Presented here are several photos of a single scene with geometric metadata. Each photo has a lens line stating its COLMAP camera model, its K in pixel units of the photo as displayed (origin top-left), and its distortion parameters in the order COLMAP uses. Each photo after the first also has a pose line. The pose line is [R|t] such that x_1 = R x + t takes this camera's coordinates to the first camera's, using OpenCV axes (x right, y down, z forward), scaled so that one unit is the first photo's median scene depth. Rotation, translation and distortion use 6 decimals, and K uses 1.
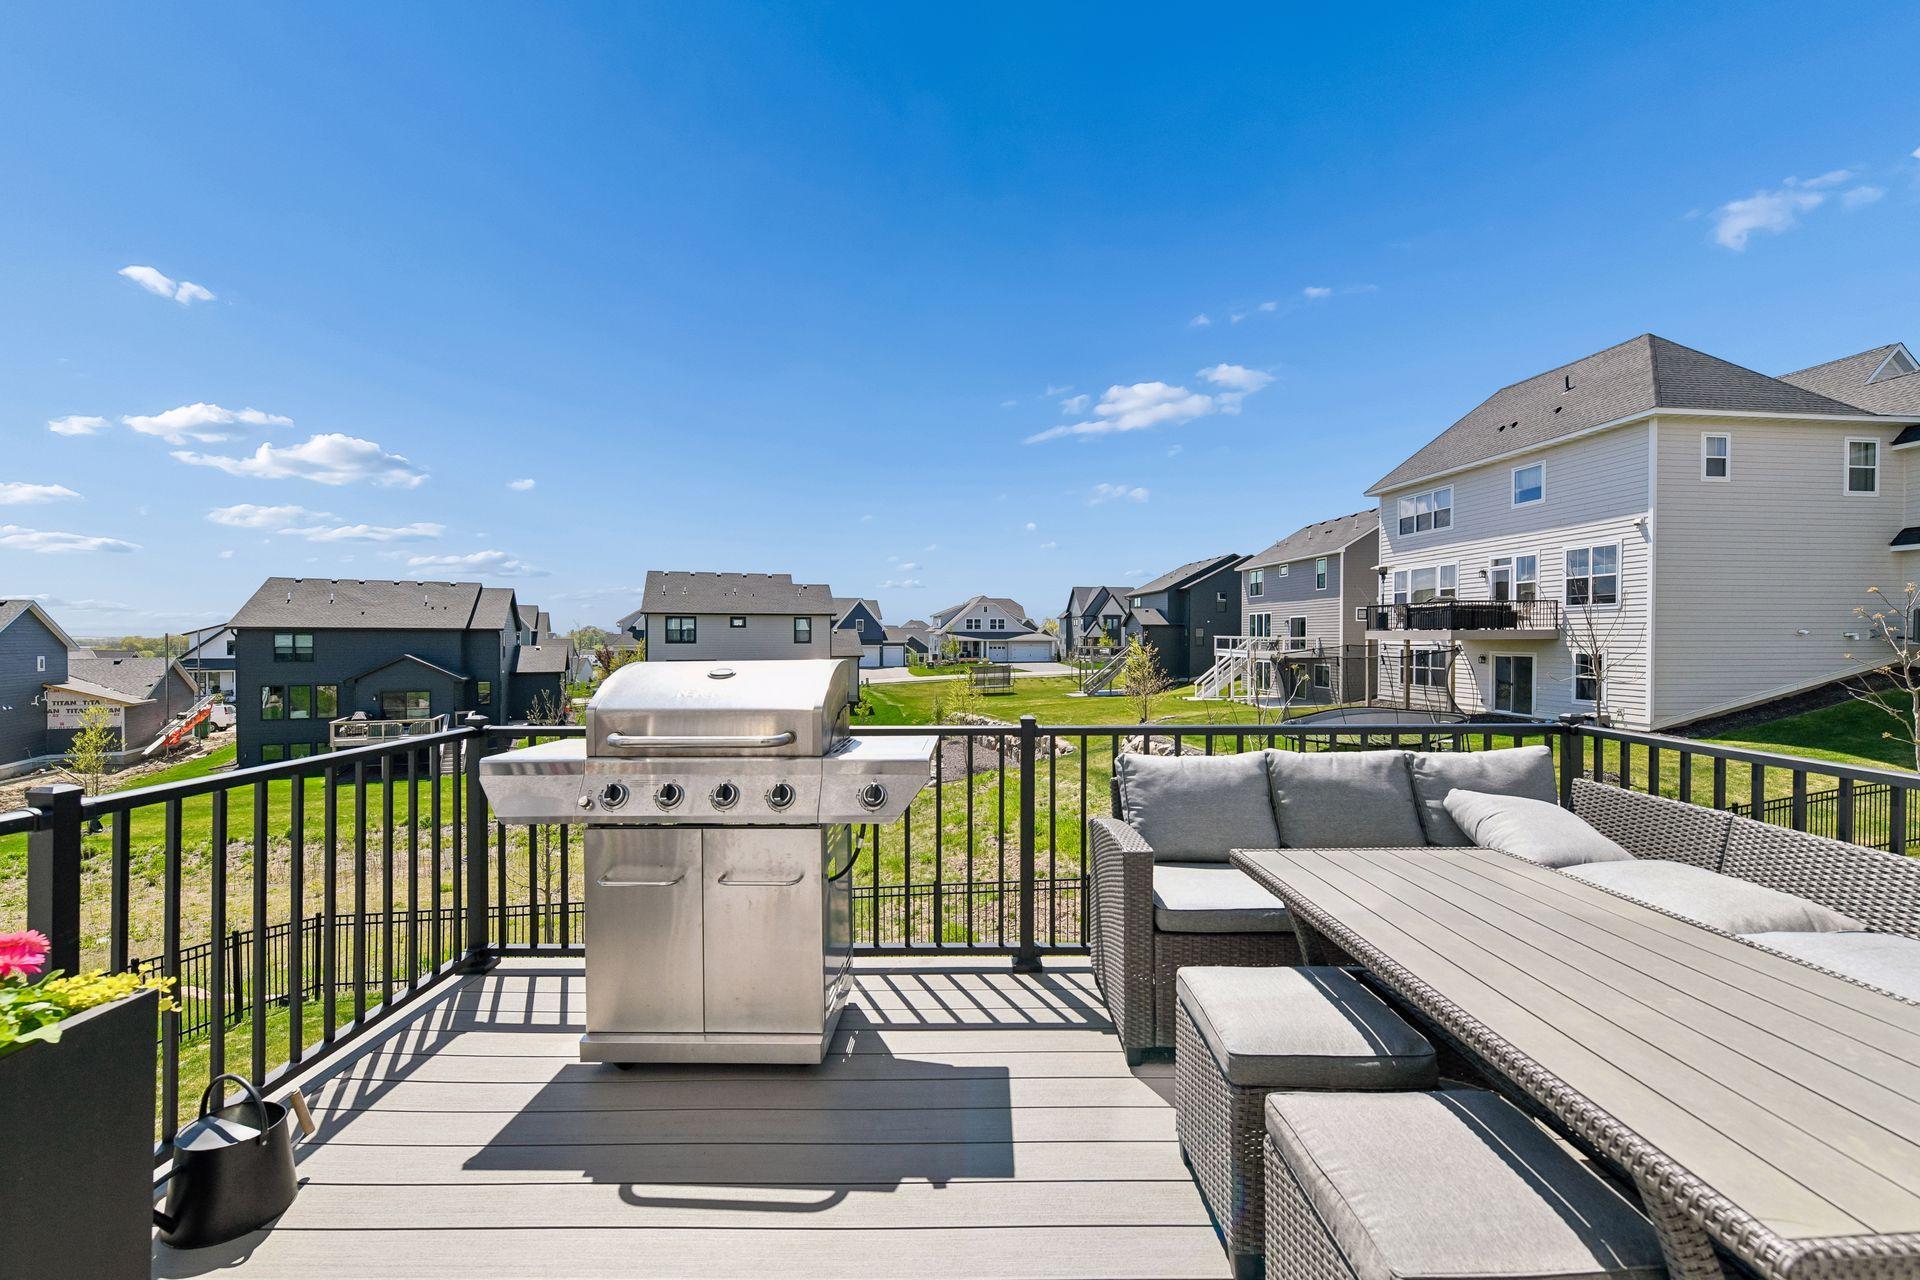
lens RADIAL K [[810.8, 0, 958.4], [0, 810.8, 644.3], [0, 0, 1]] dist [-0.002004, -0.000153]
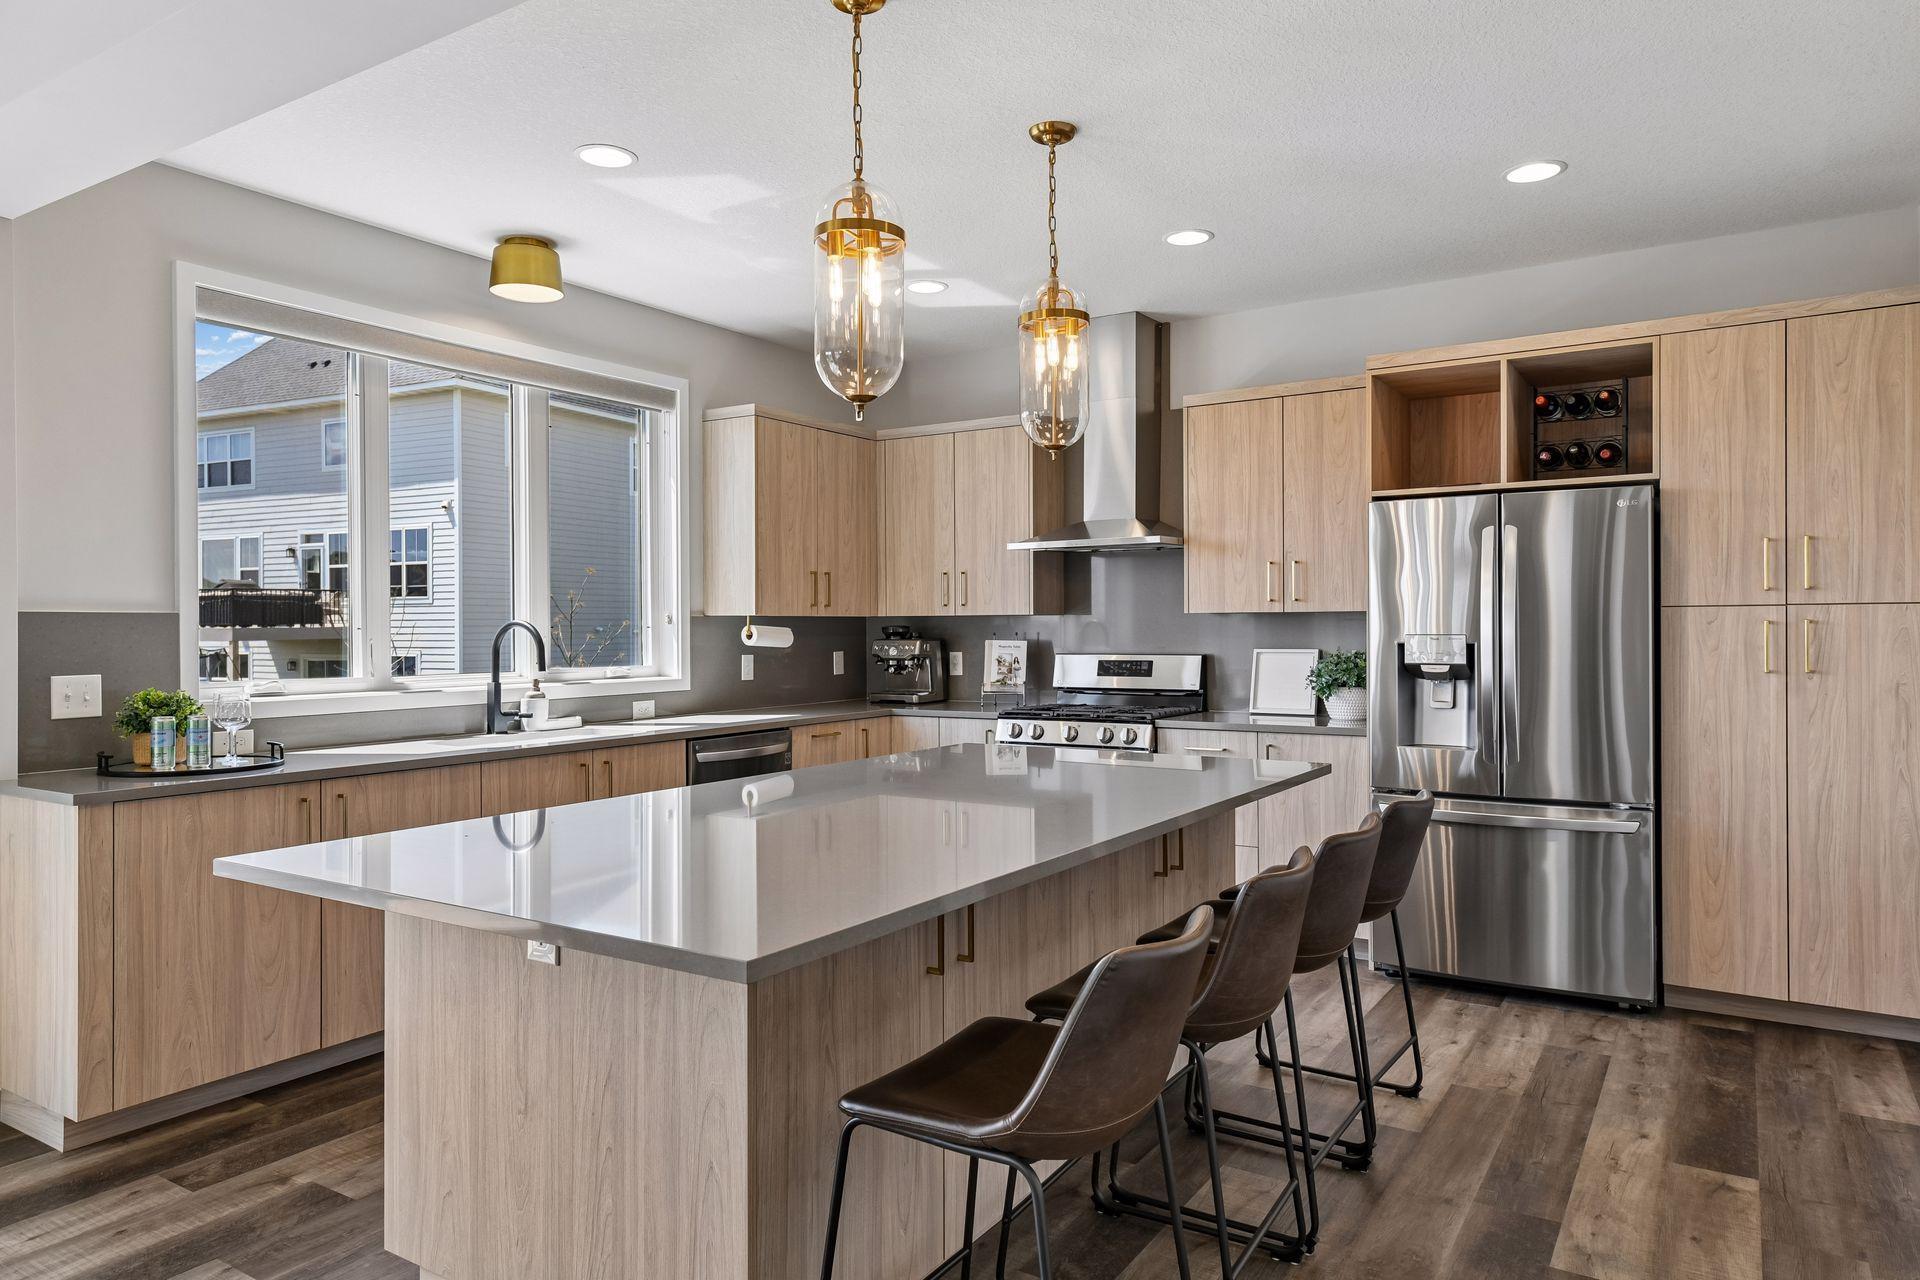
lens RADIAL K [[1208.8, 0, 964.2], [0, 1208.8, 636.4], [0, 0, 1]] dist [0.001547, 0.003858]
pose [[0.528703, -0.009213, 0.848757, 0.019386], [0.012440, 0.999918, 0.003105, -0.004294], [-0.848716, 0.008917, 0.528774, -0.123878]]
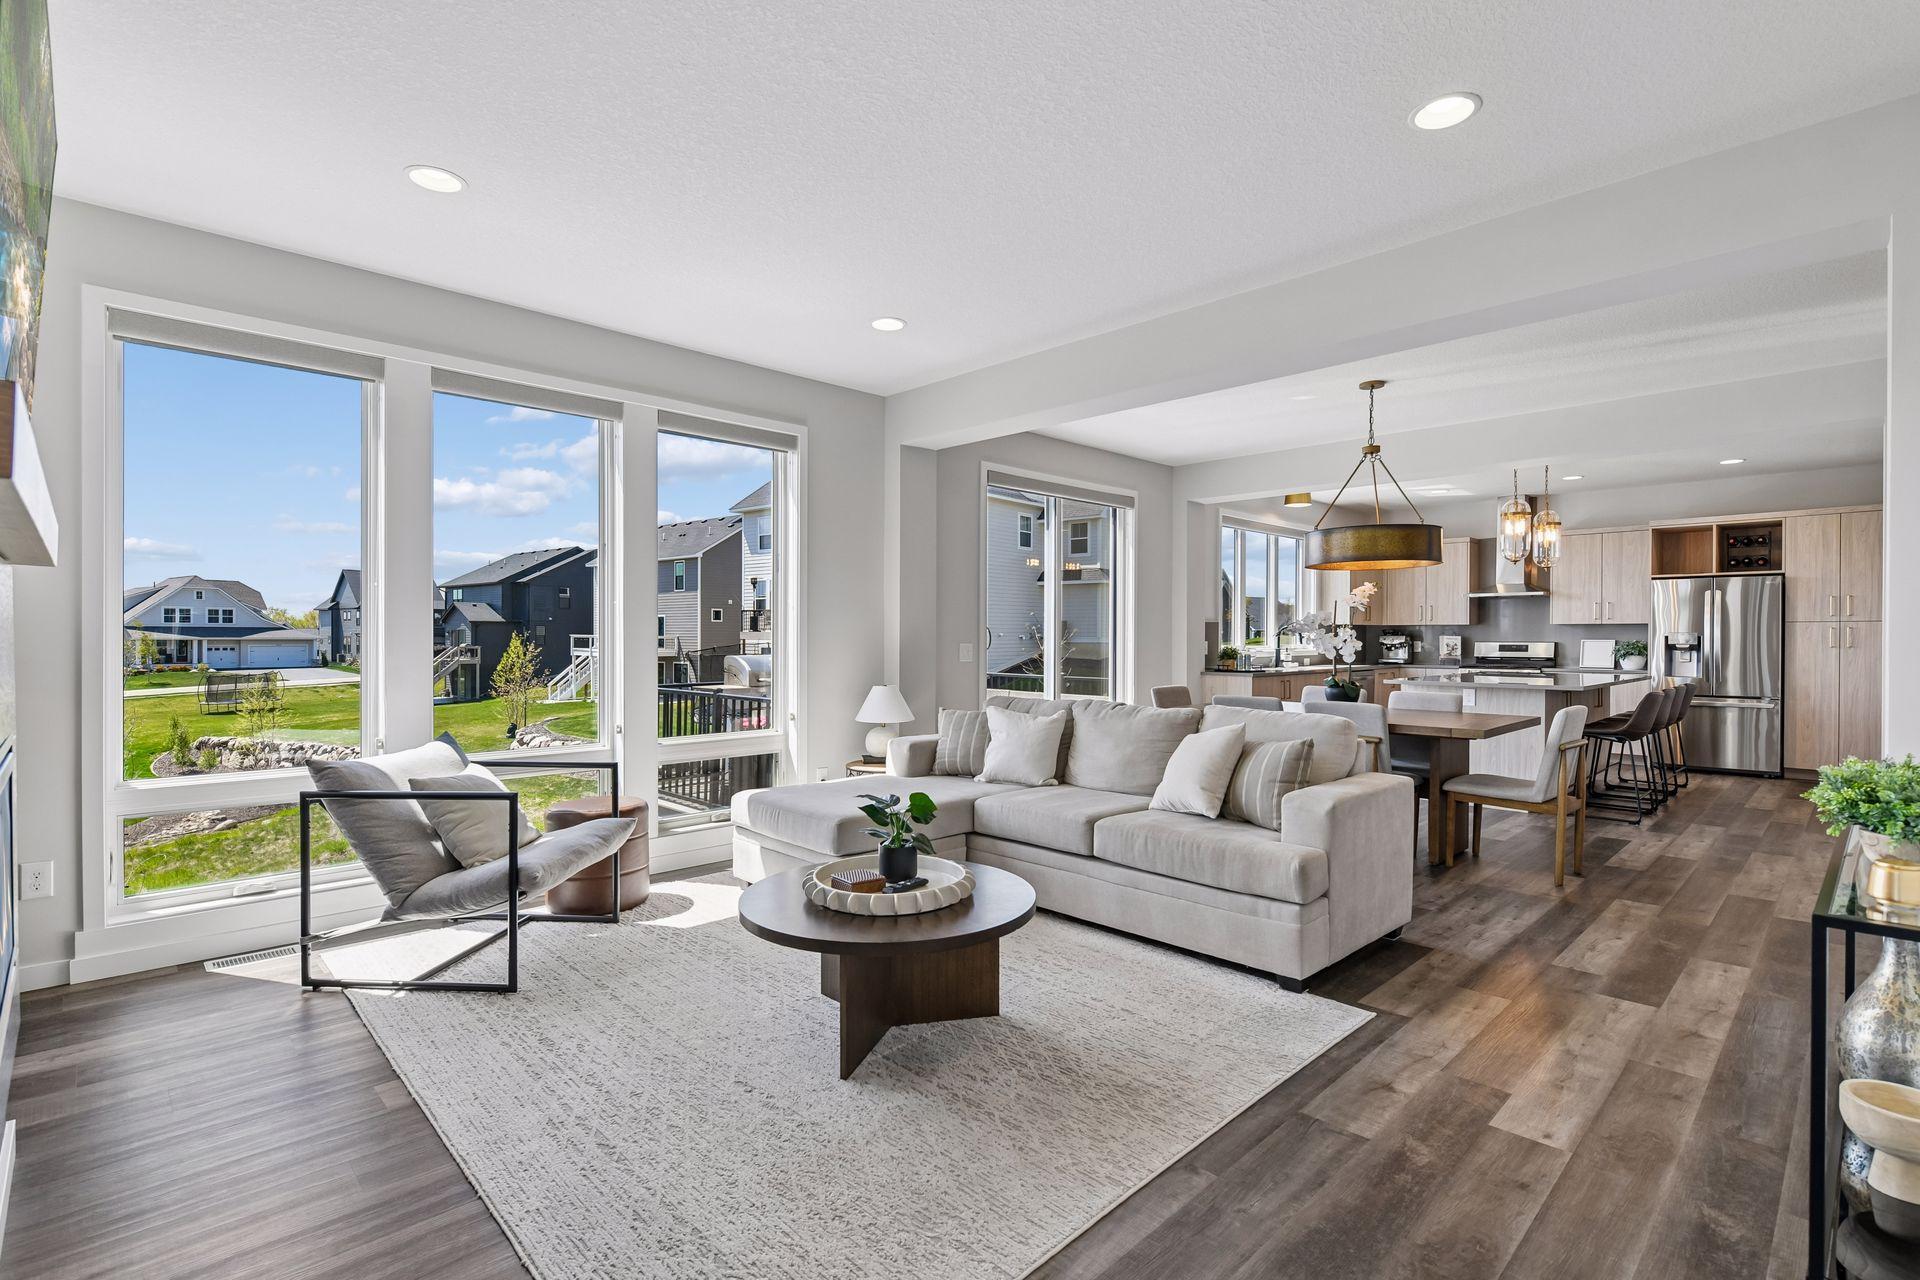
lens RADIAL K [[888.6, 0, 964.9], [0, 888.6, 641.3], [0, 0, 1]] dist [-0.009004, -0.002063]
pose [[0.713463, -0.002770, 0.700687, -0.156619], [0.003587, 0.999994, 0.000300, -0.001845], [-0.700683, 0.002300, 0.713469, -0.133077]]
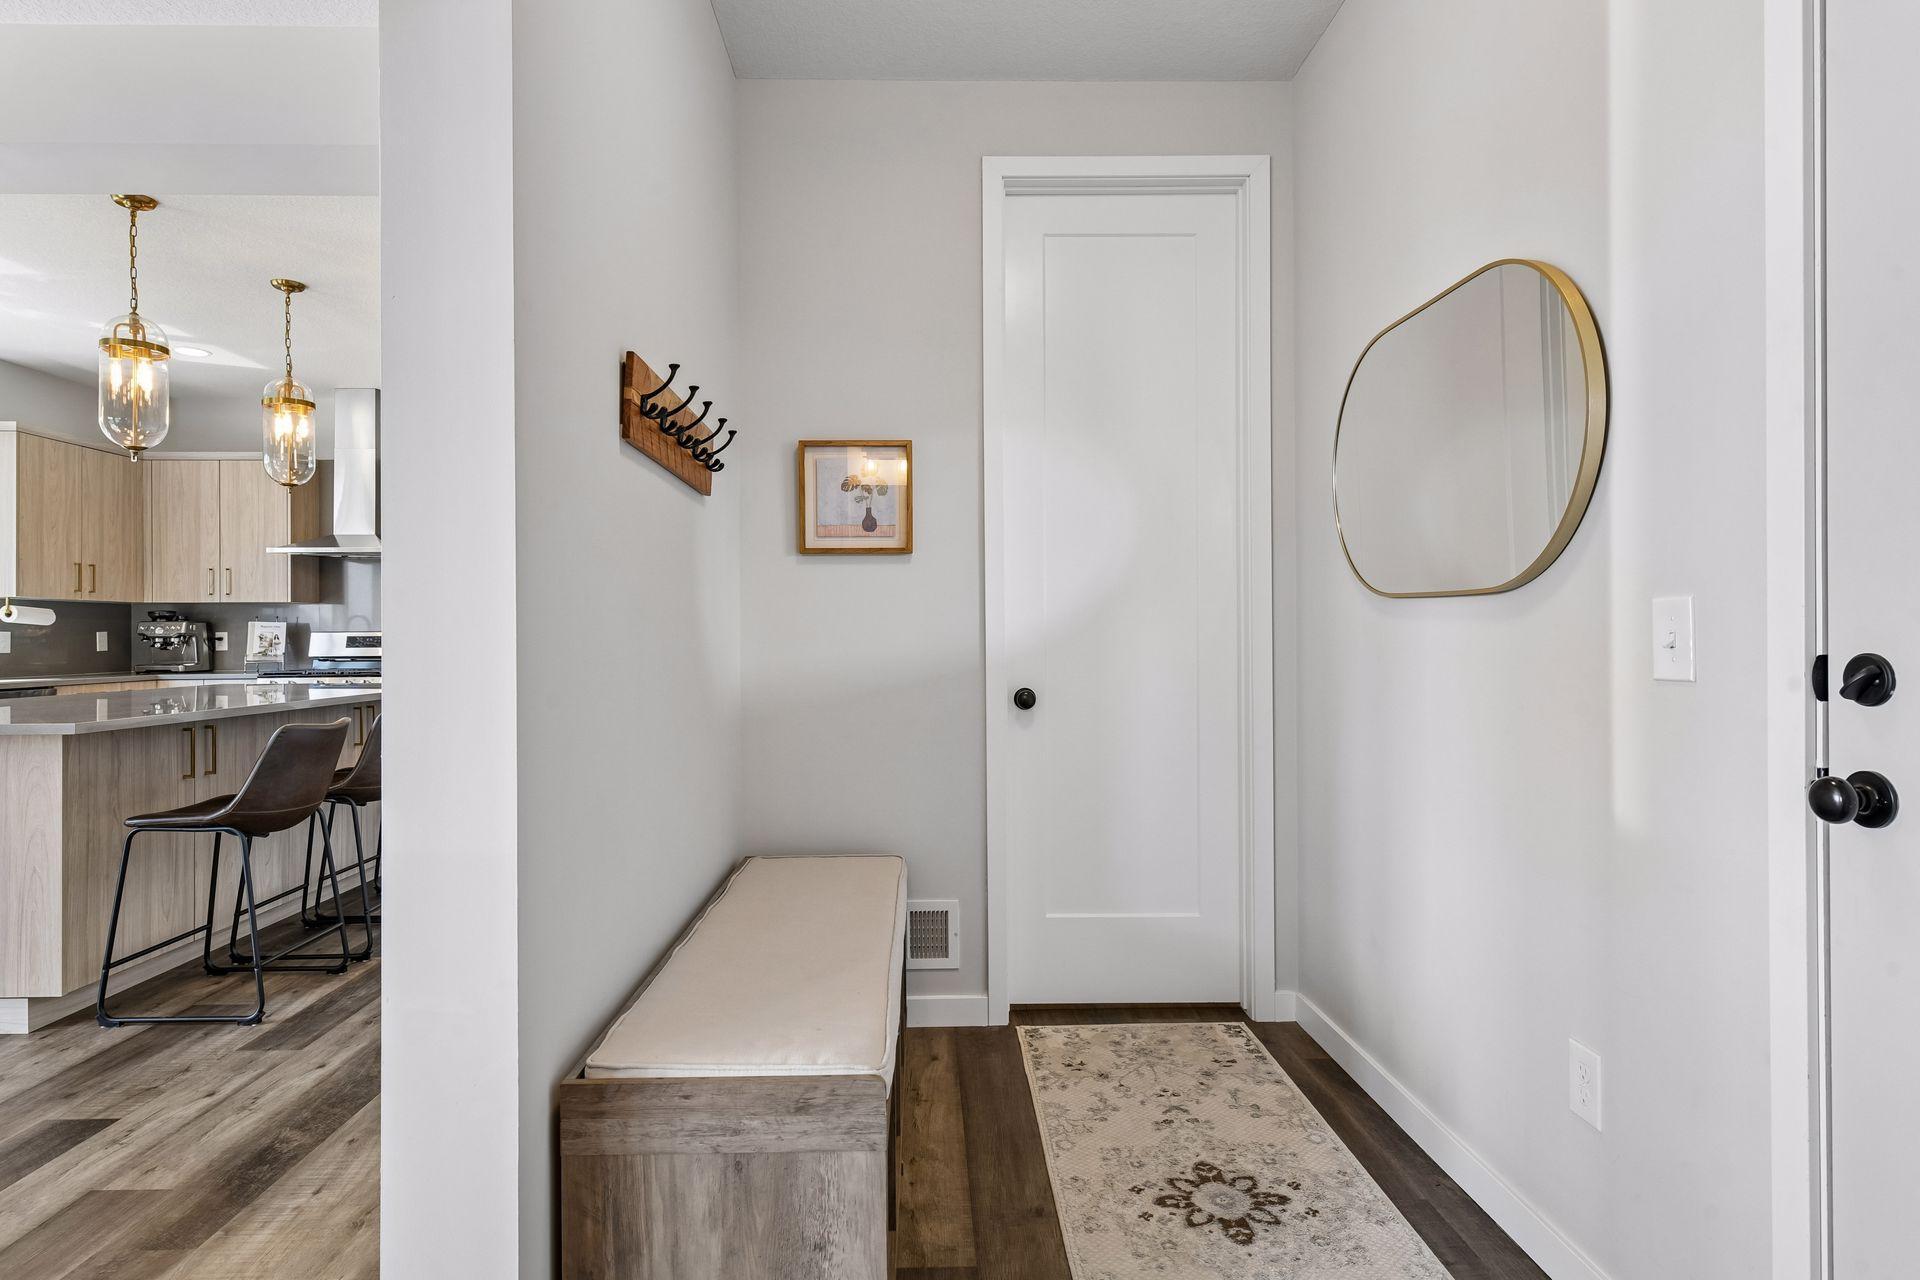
lens RADIAL K [[1032.0, 0, 922.5], [0, 1032.0, 630.4], [0, 0, 1]] dist [0.013186, -0.000416]
pose [[-0.018403, 0.004972, 0.999818, -0.030848], [0.014046, 0.999890, -0.004714, 0.001533], [-0.999732, 0.013957, -0.018471, -0.159118]]
